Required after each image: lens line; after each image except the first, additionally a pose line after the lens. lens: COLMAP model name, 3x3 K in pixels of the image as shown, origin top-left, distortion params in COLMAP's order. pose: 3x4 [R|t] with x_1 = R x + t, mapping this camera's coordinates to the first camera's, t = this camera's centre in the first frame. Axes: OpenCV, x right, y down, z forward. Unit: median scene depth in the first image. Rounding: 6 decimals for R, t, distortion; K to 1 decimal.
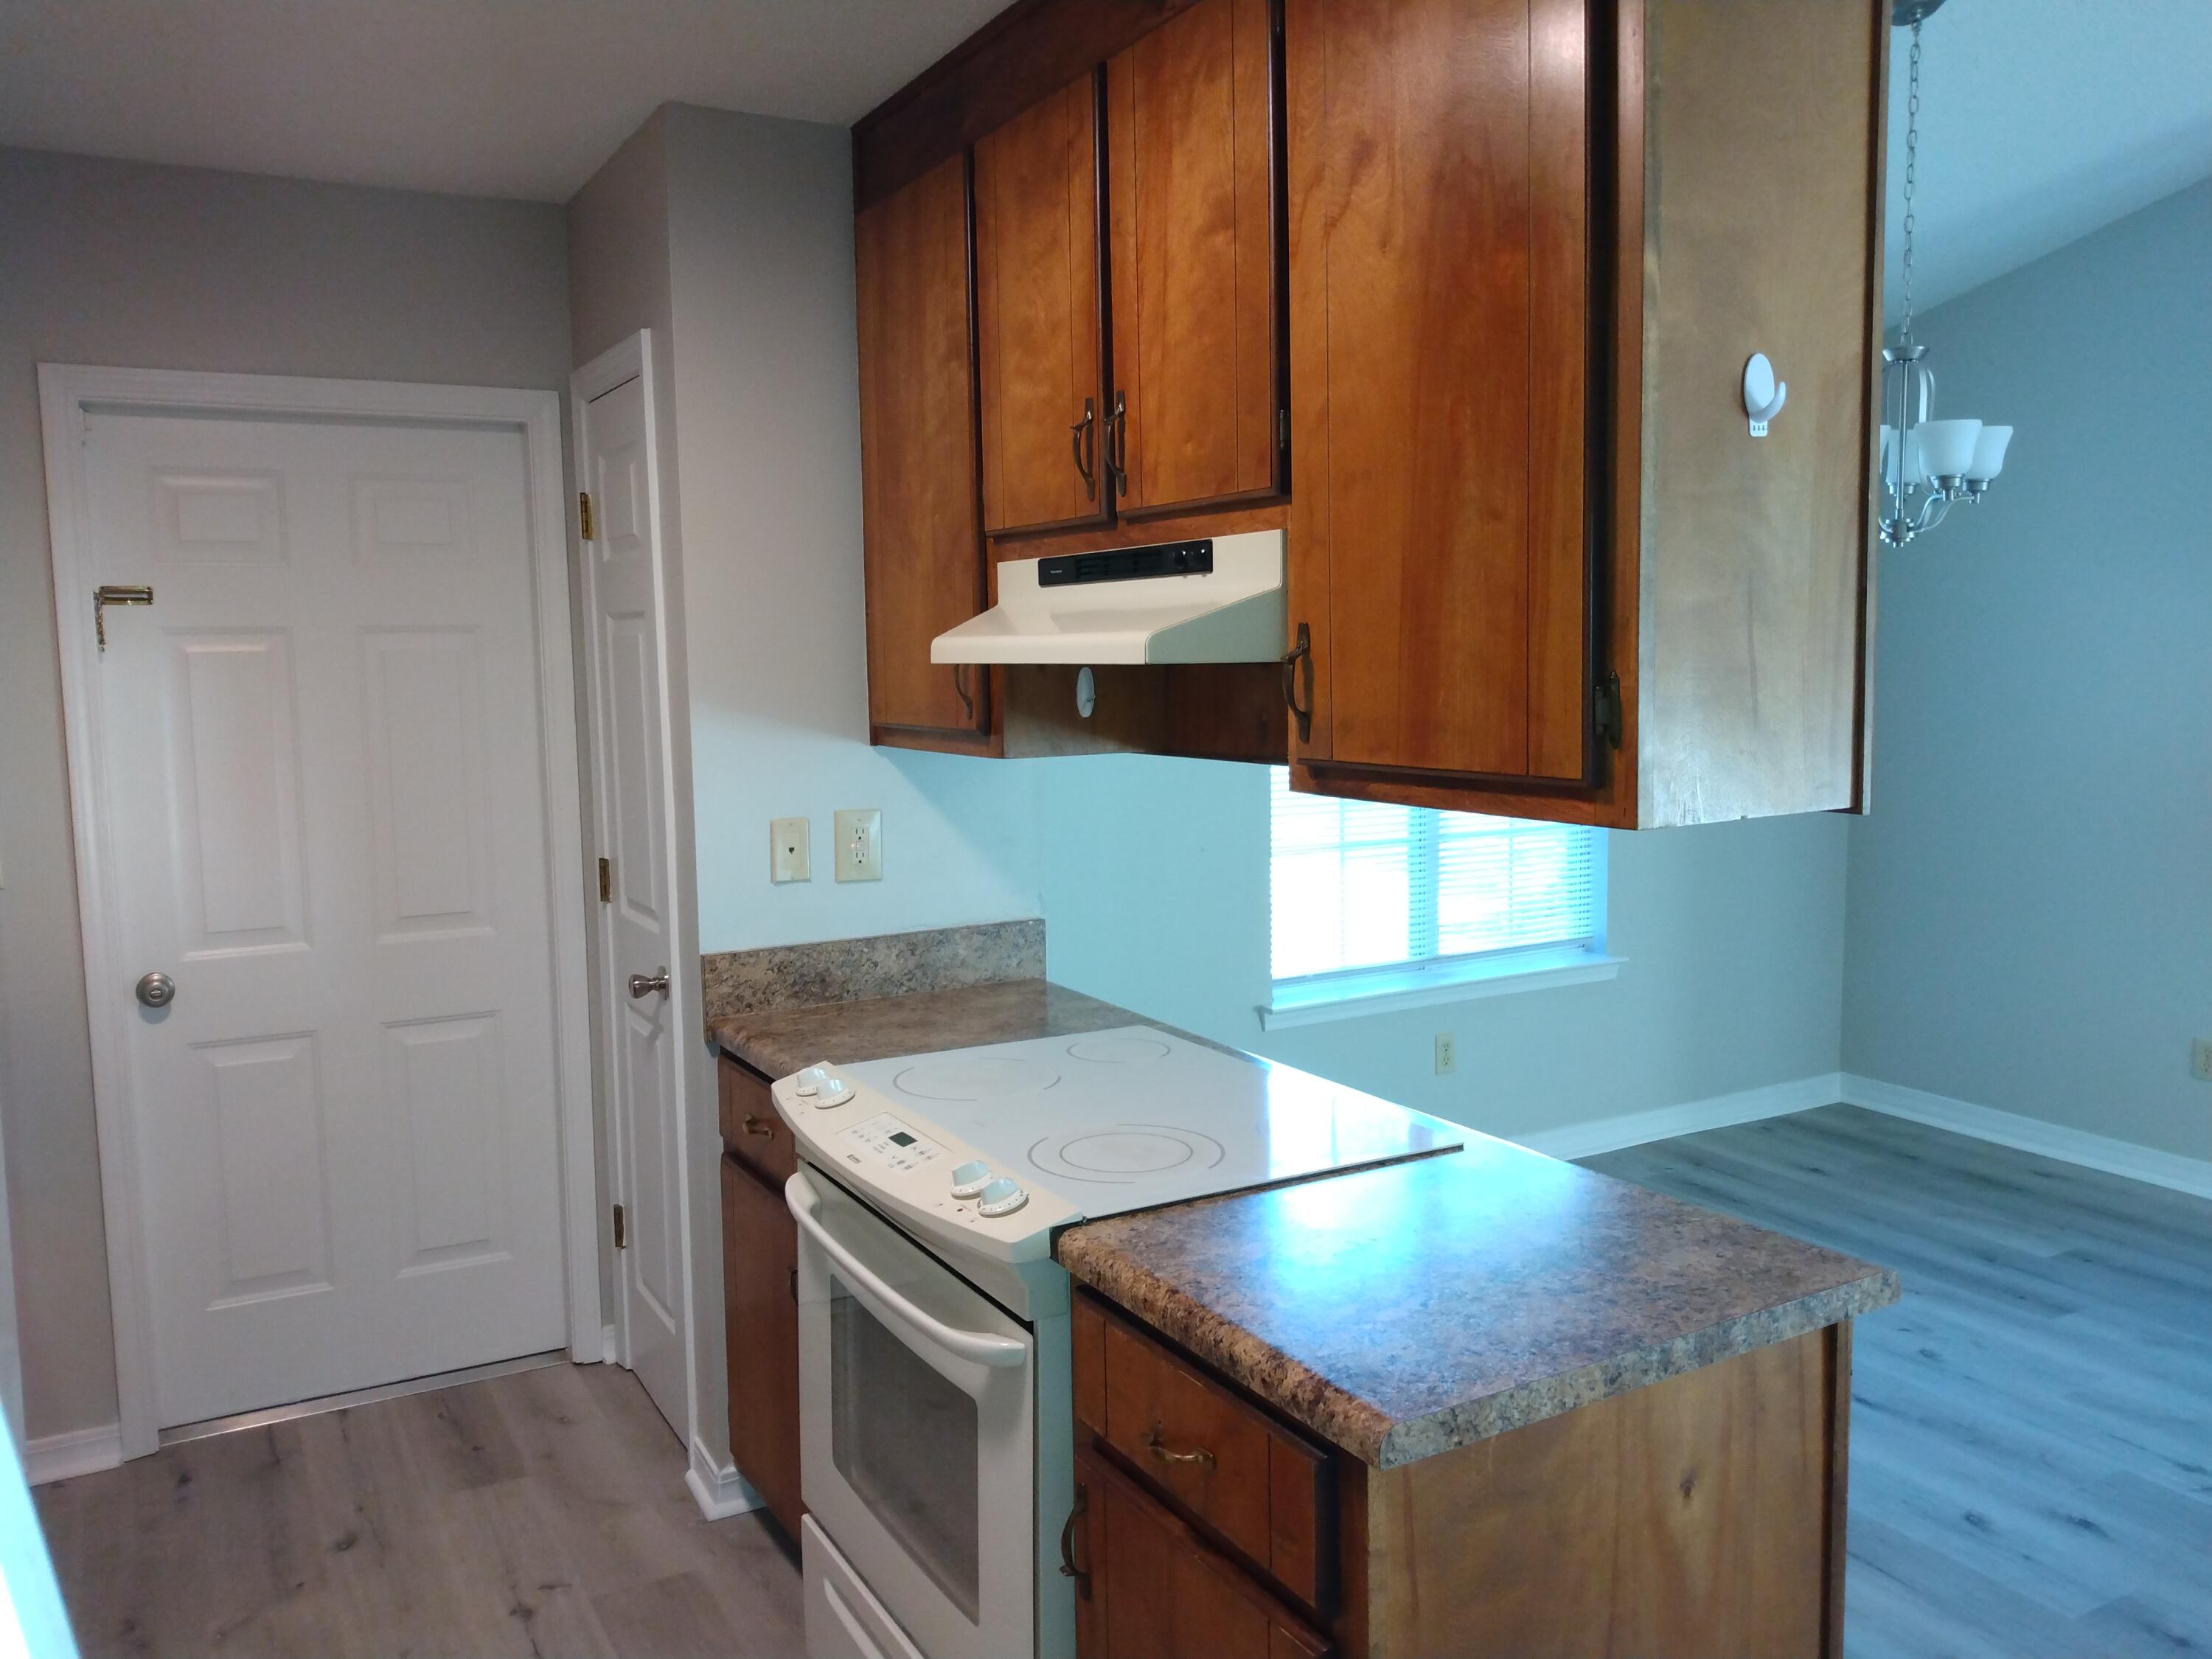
lens RADIAL K [[1702.0, 0, 1101.0], [0, 1702.0, 813.4], [0, 0, 1]] dist [0.015811, -0.024022]
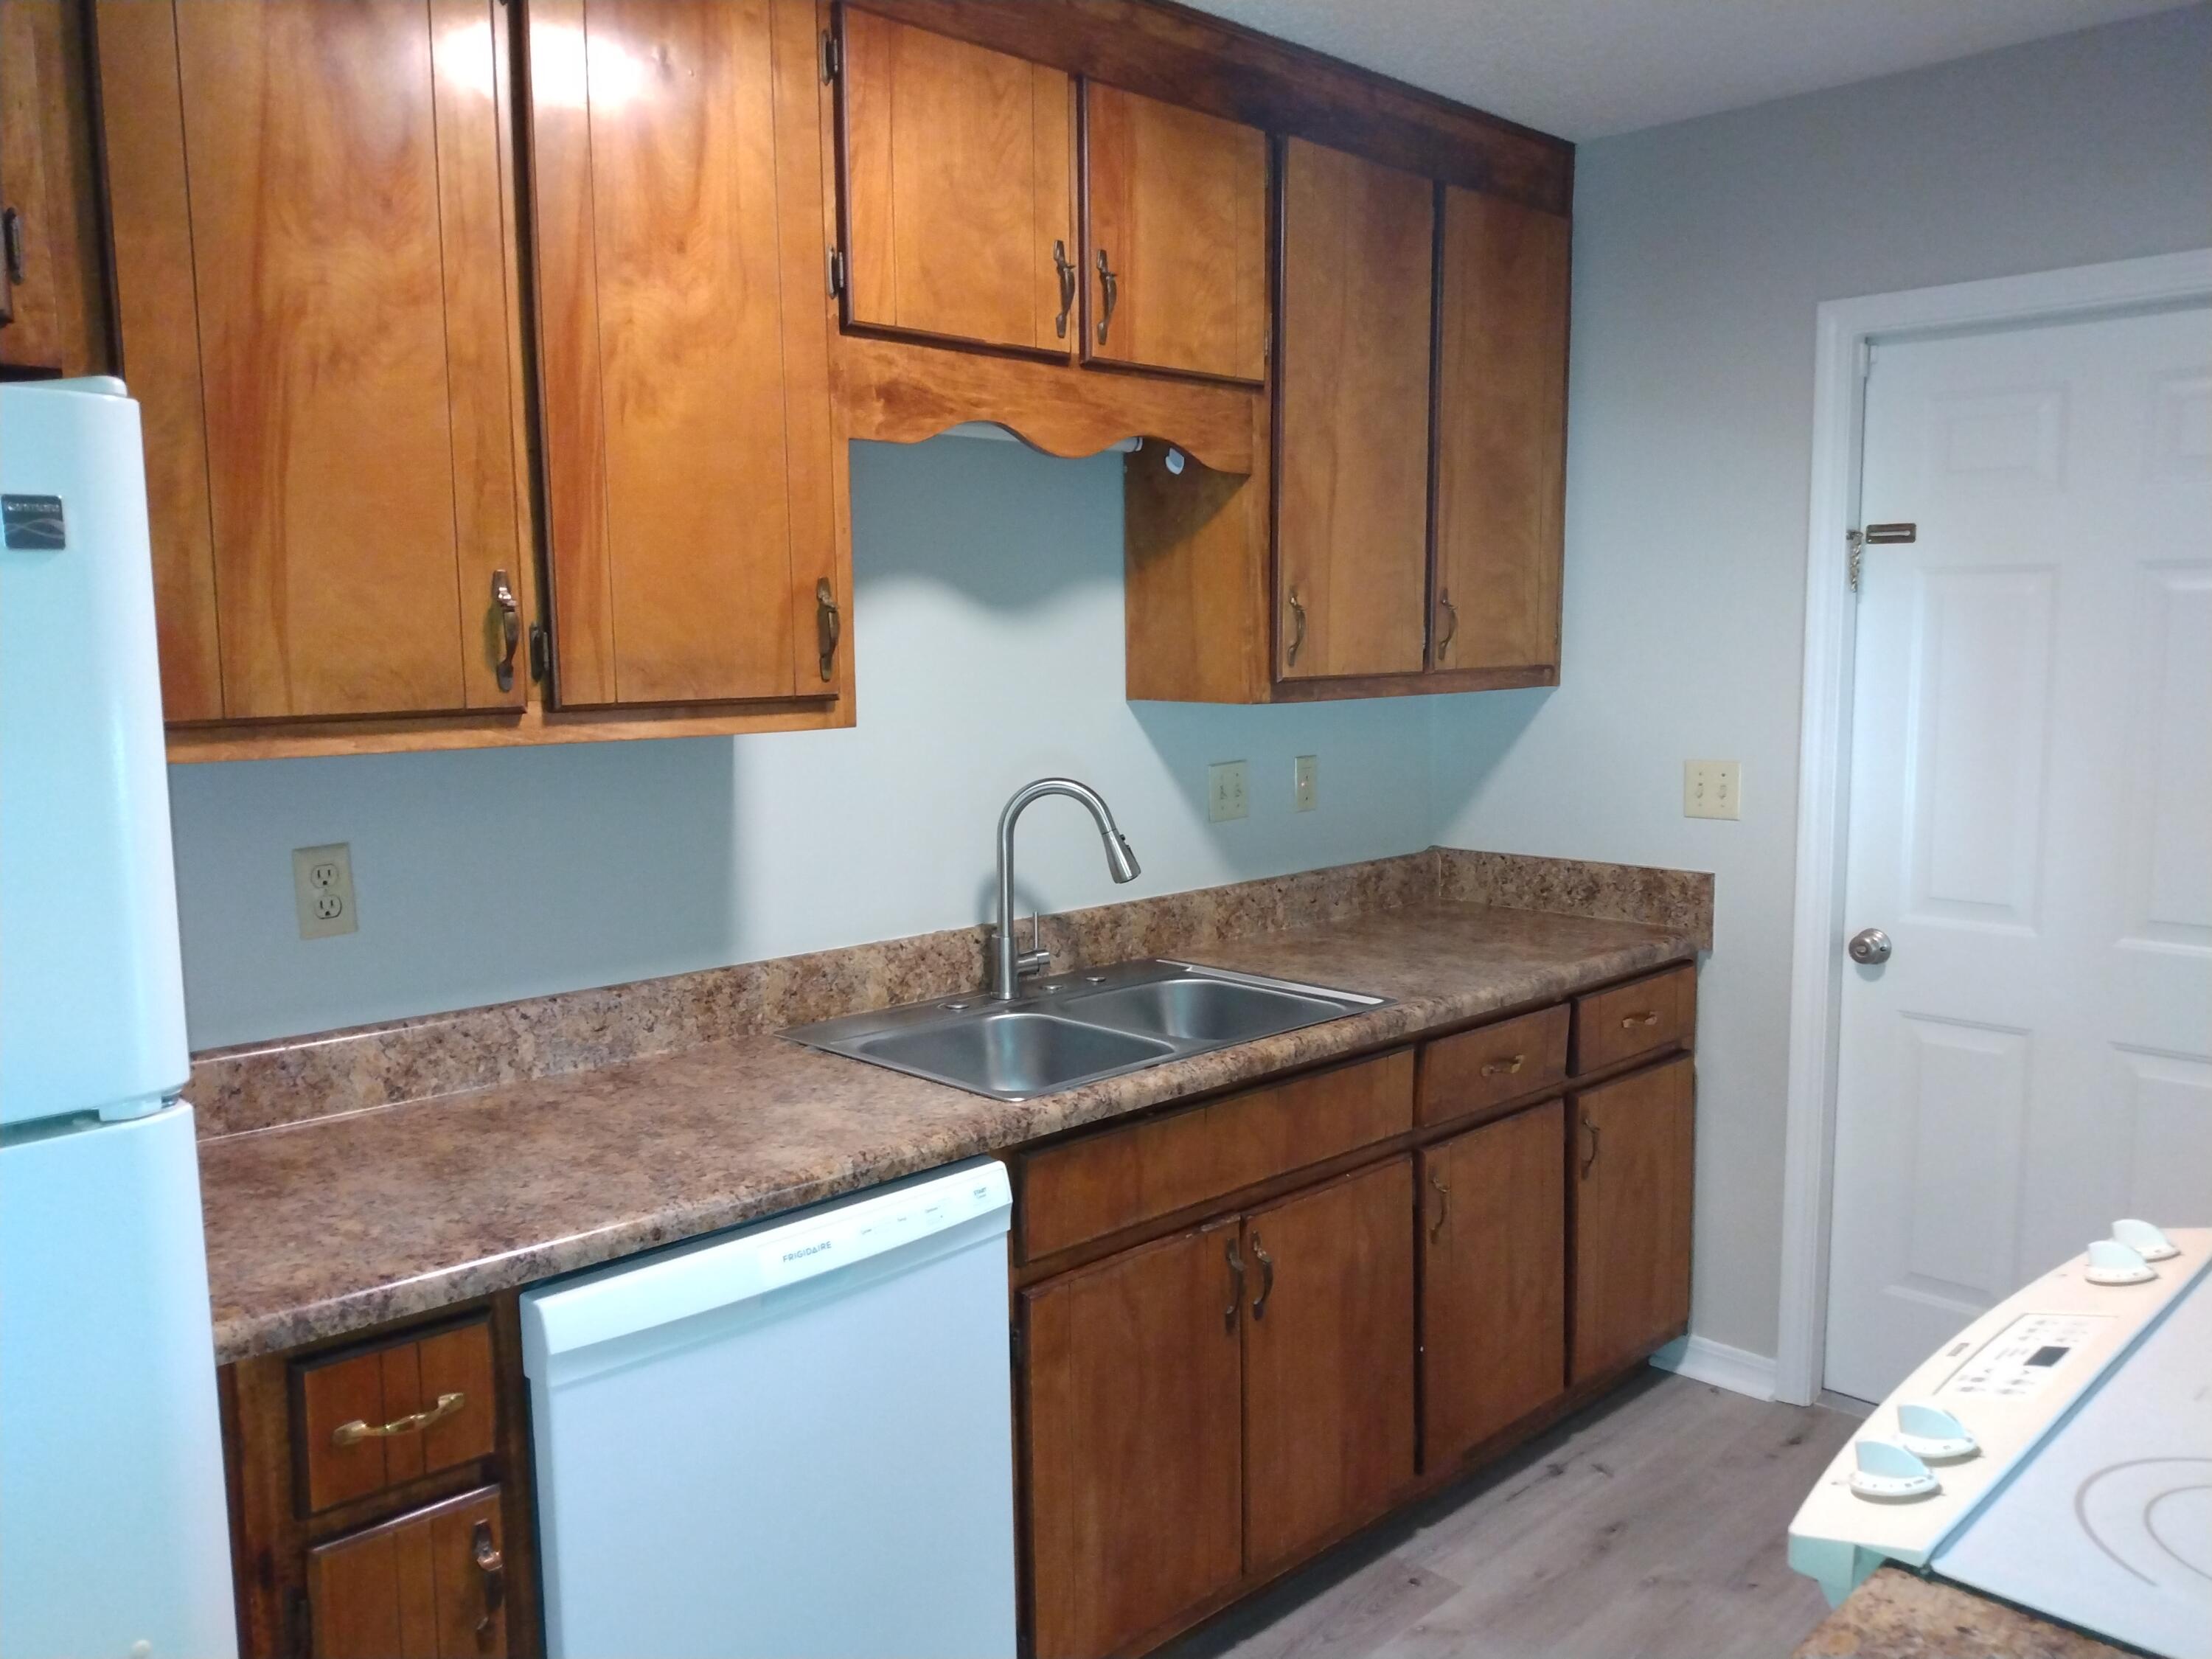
lens RADIAL K [[1702.0, 0, 1100.9], [0, 1702.0, 839.9], [0, 0, 1]] dist [0.015811, -0.024022]
pose [[0.256381, 0.130178, -0.957769, 0.249030], [-0.088809, 0.989870, 0.110768, -0.024074], [0.962487, 0.056659, 0.265345, 0.325258]]
